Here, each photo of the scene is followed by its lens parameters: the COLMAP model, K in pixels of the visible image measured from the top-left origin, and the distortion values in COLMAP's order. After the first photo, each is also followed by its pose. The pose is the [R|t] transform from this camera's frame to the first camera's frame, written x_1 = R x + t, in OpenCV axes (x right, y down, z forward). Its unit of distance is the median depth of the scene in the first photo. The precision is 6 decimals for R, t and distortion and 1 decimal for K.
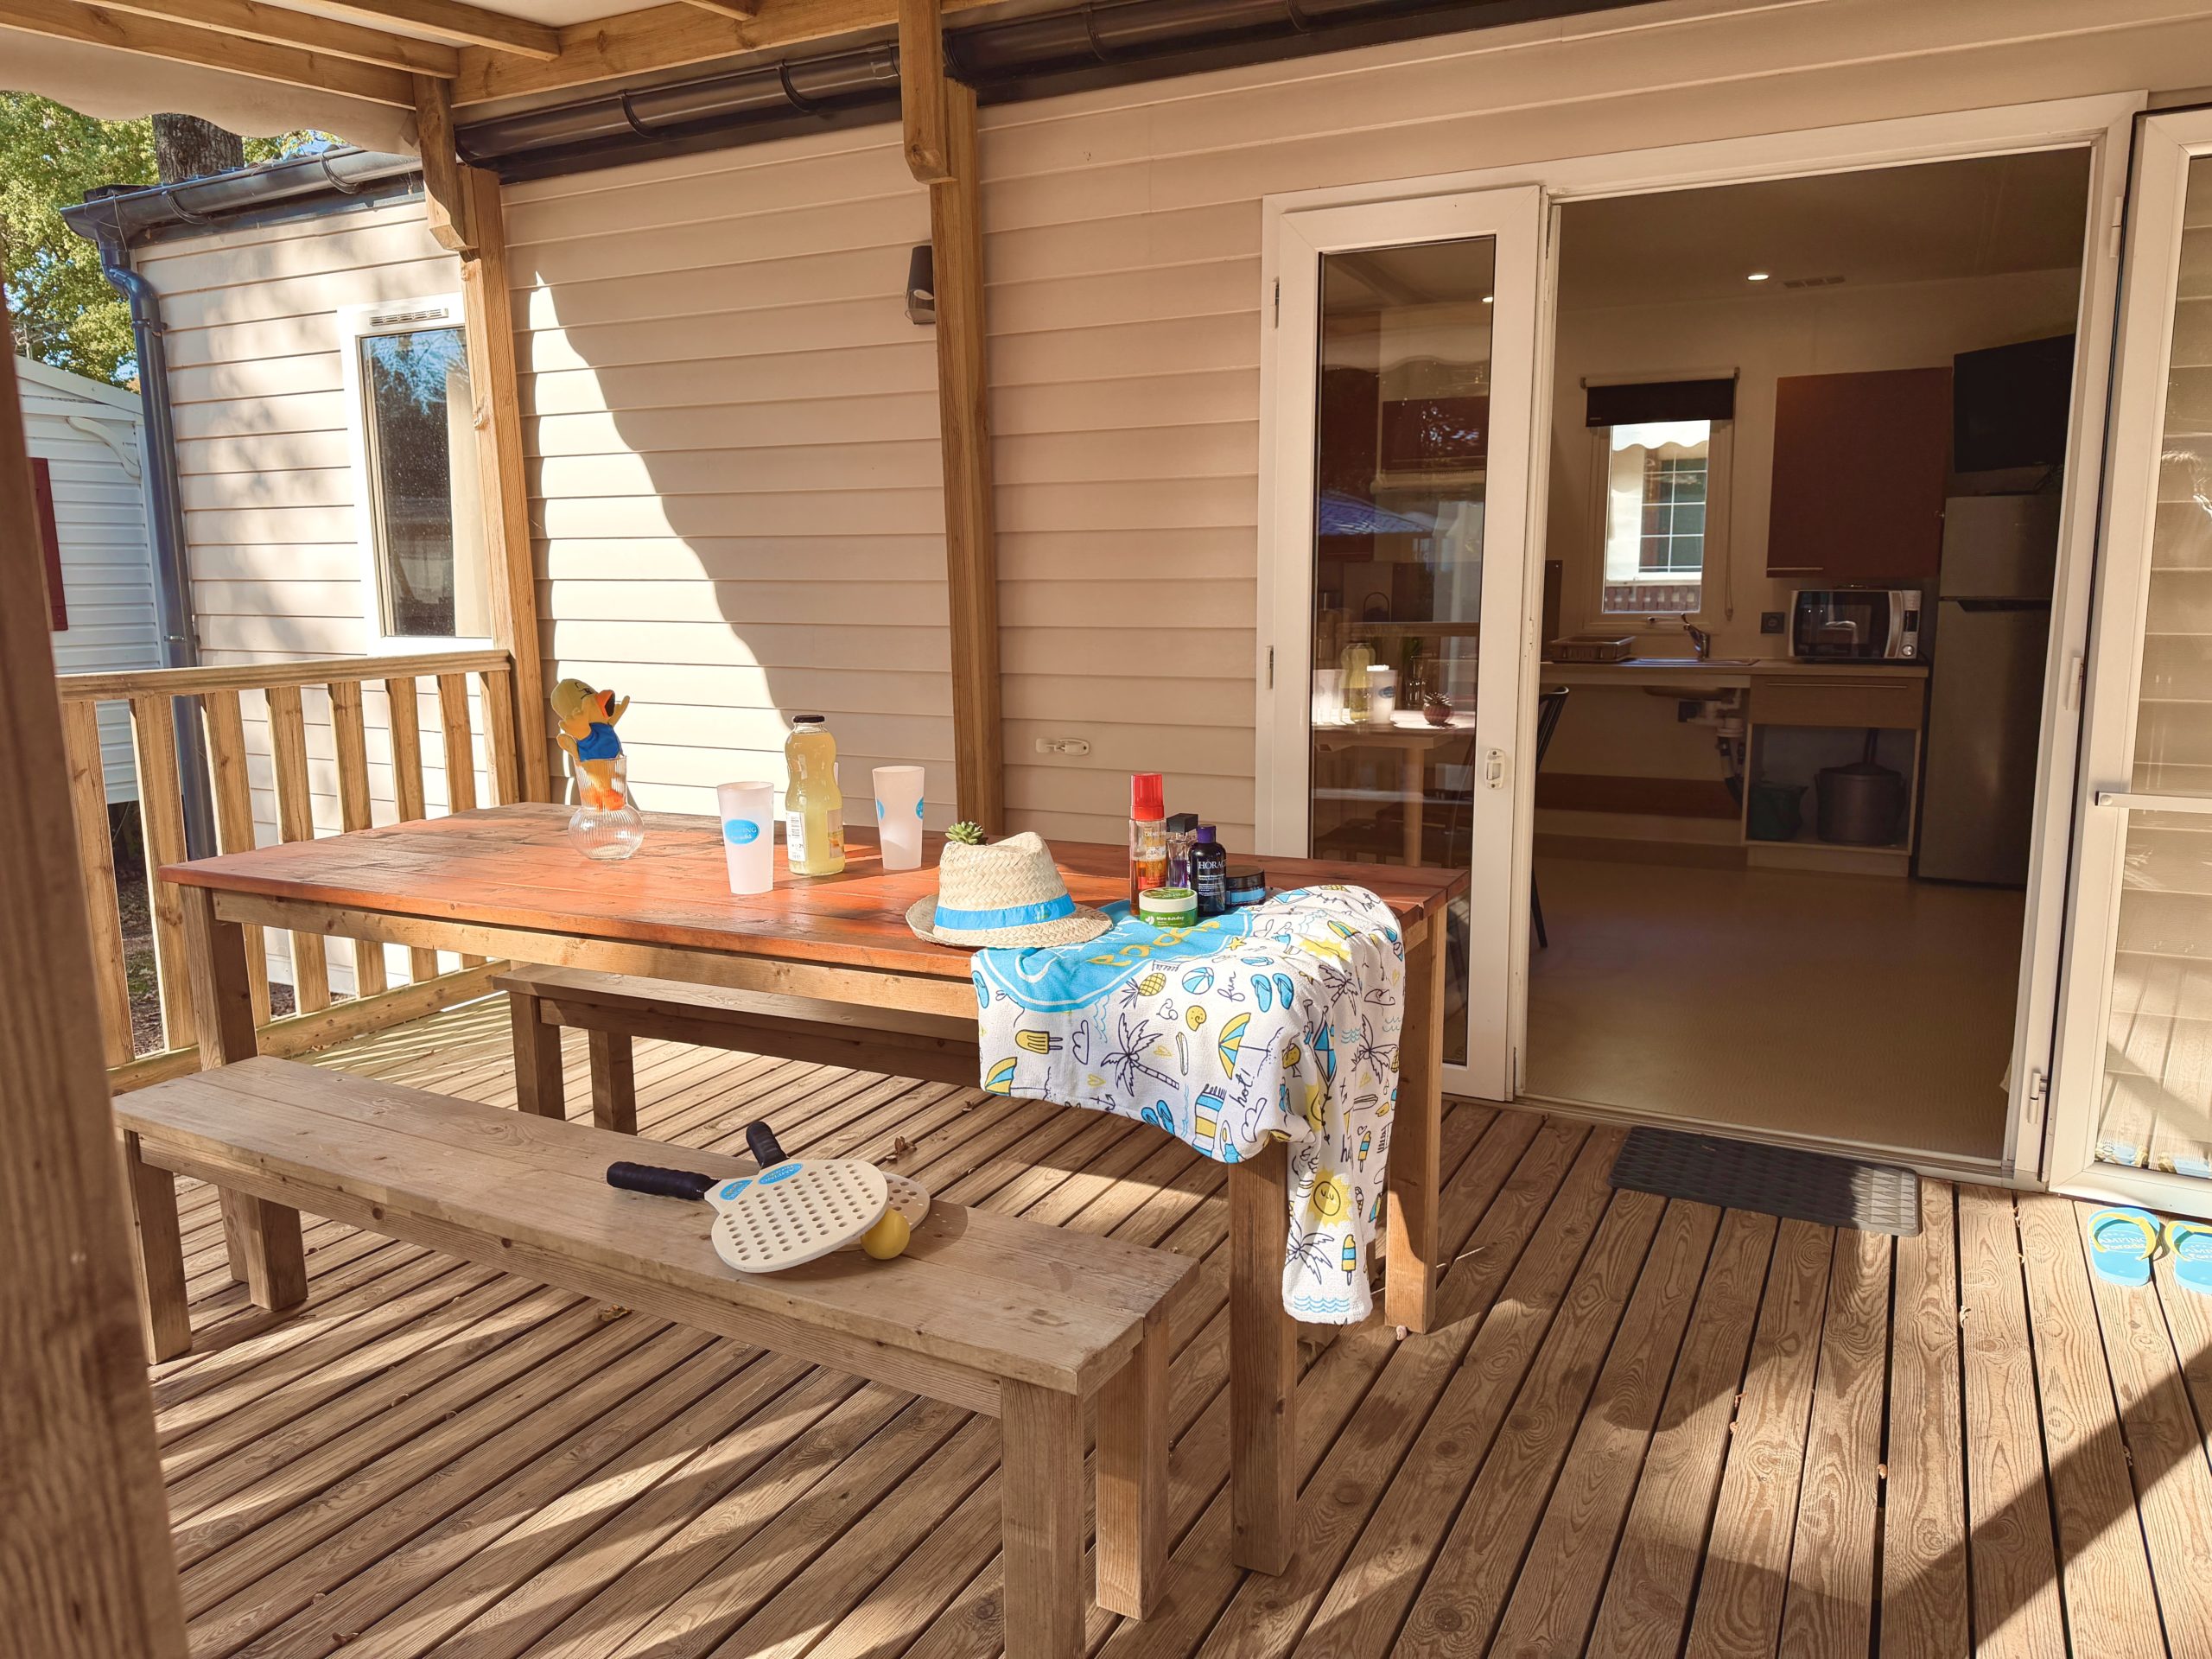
lens RADIAL K [[1581.5, 0, 1106.0], [0, 1581.5, 829.5], [0, 0, 1]] dist [-0.007803, -0.005972]
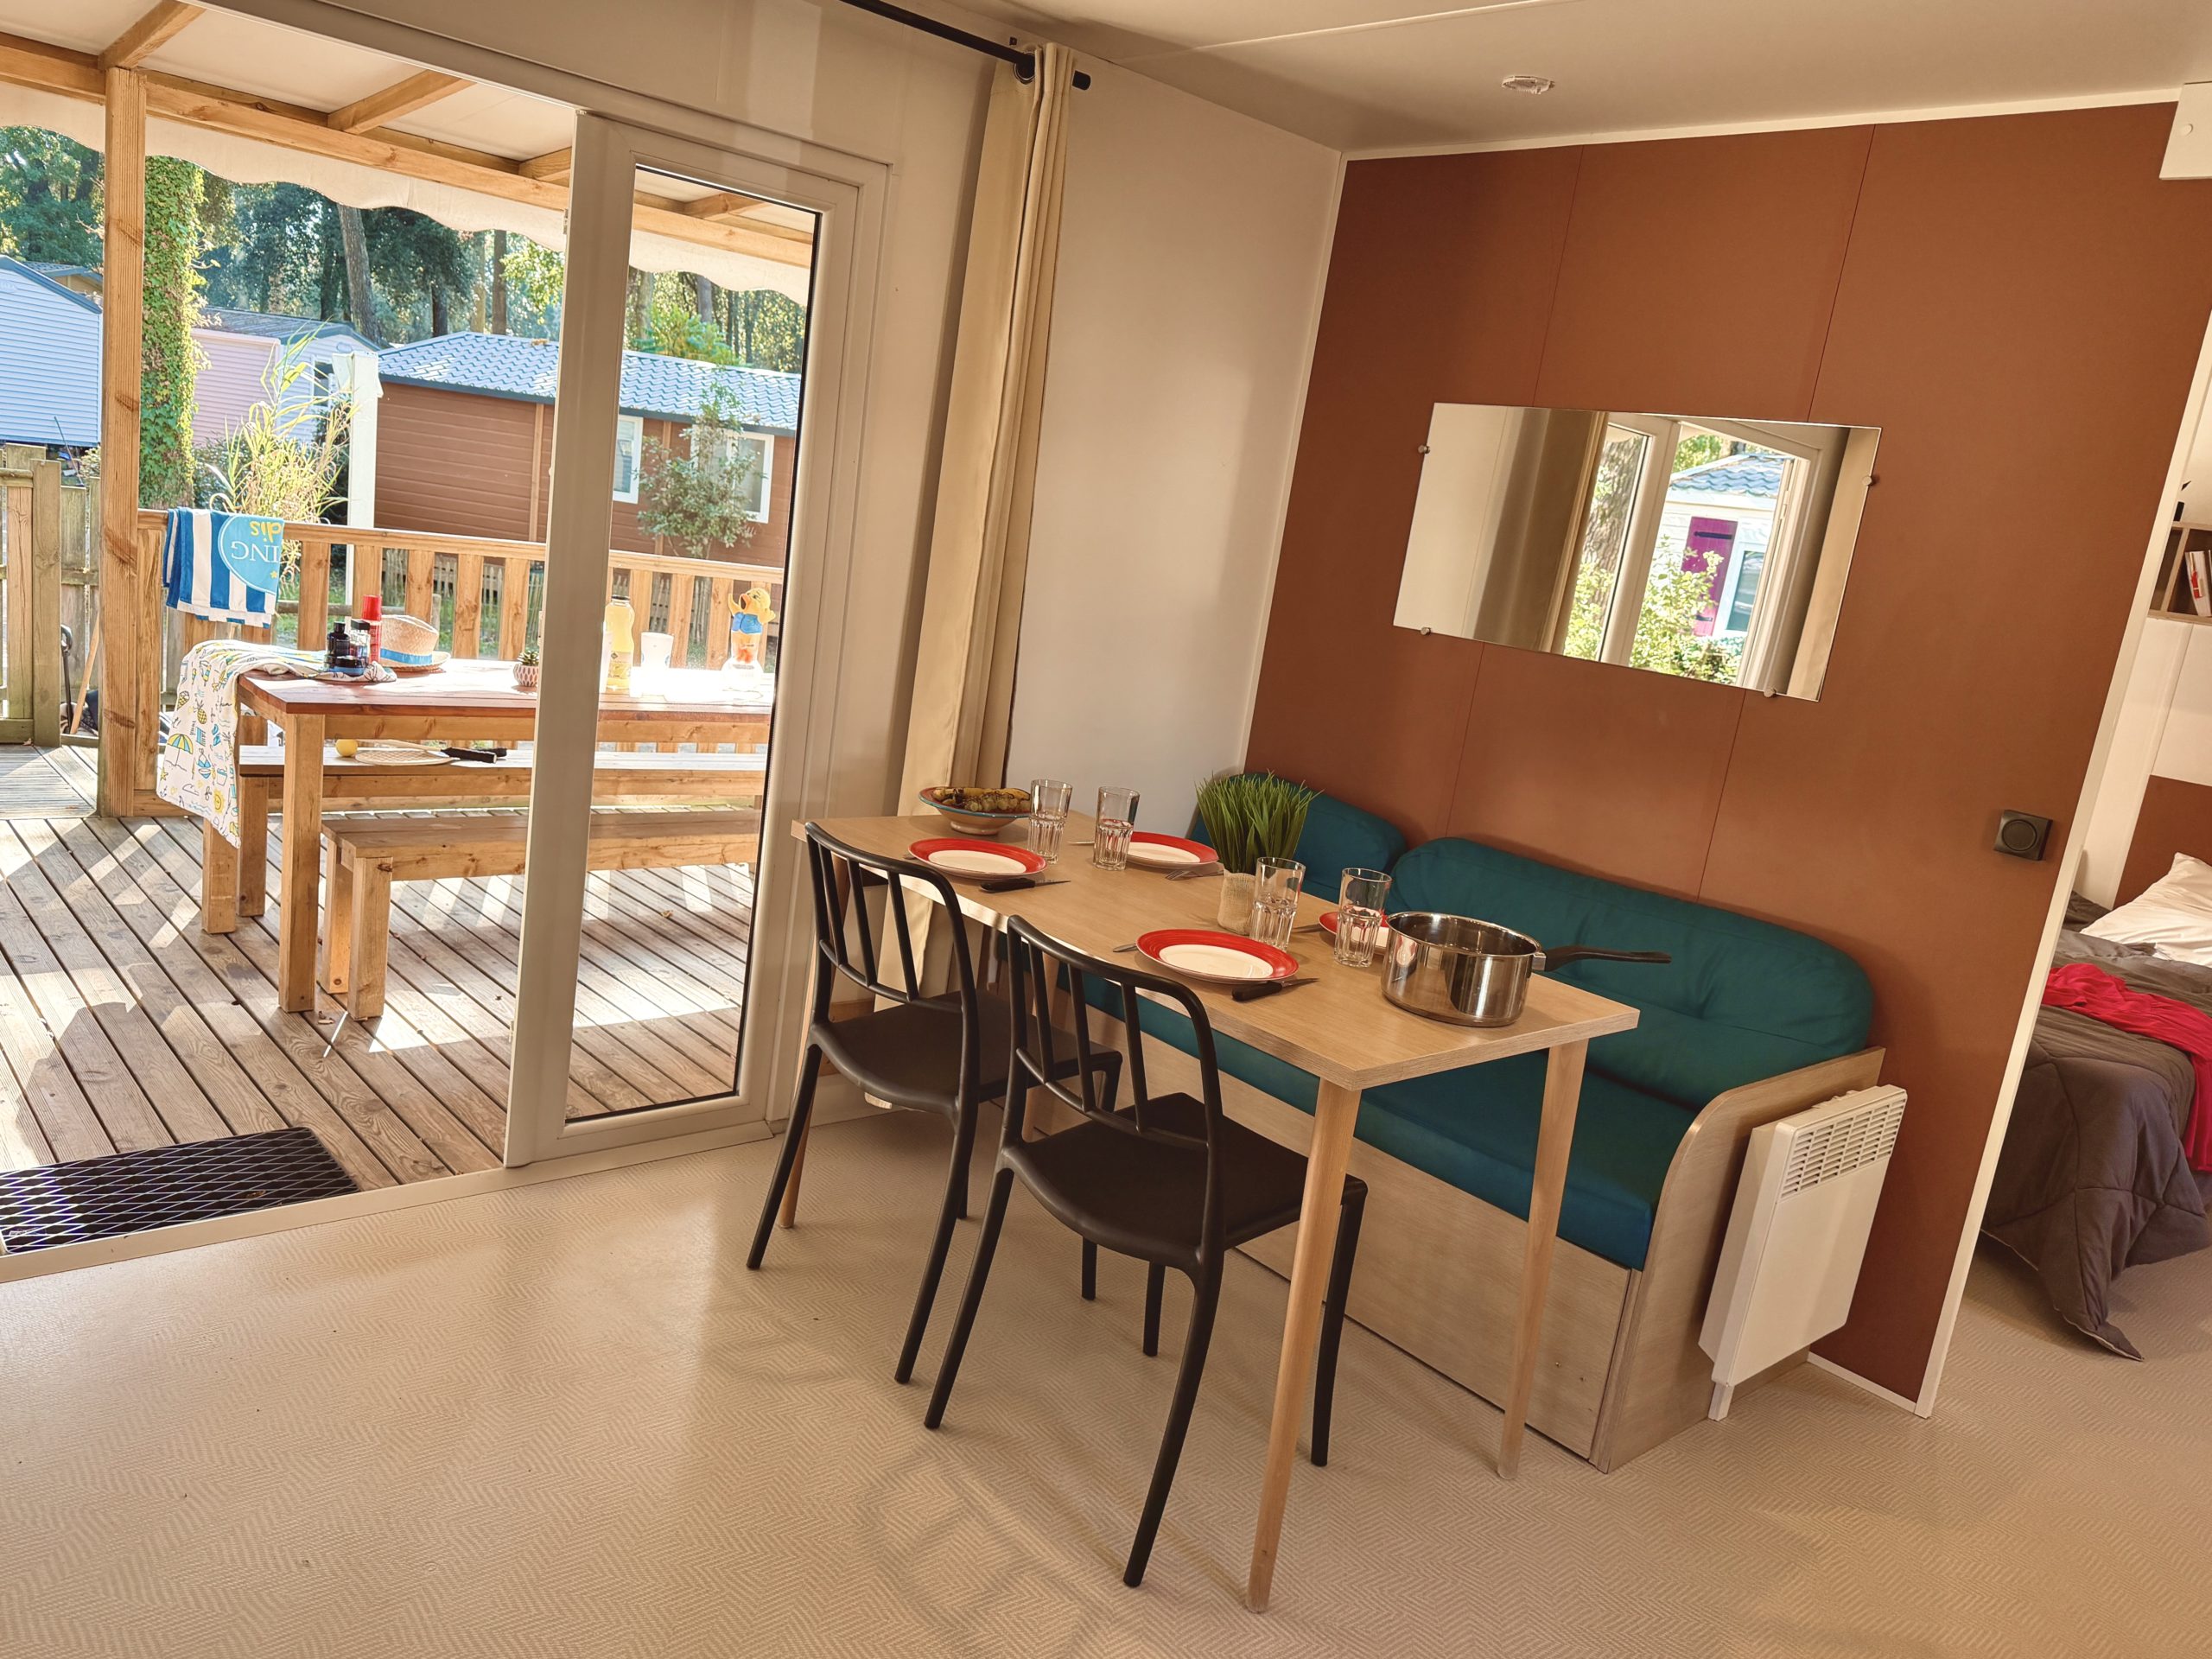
lens RADIAL K [[1621.2, 0, 1106.0], [0, 1621.2, 829.5], [0, 0, 1]] dist [-0.006653, -0.005540]
pose [[-0.359781, 0.154561, -0.920146, 0.982581], [-0.285529, 0.920633, 0.266286, -0.349108], [0.888274, 0.358533, -0.287095, 1.566514]]
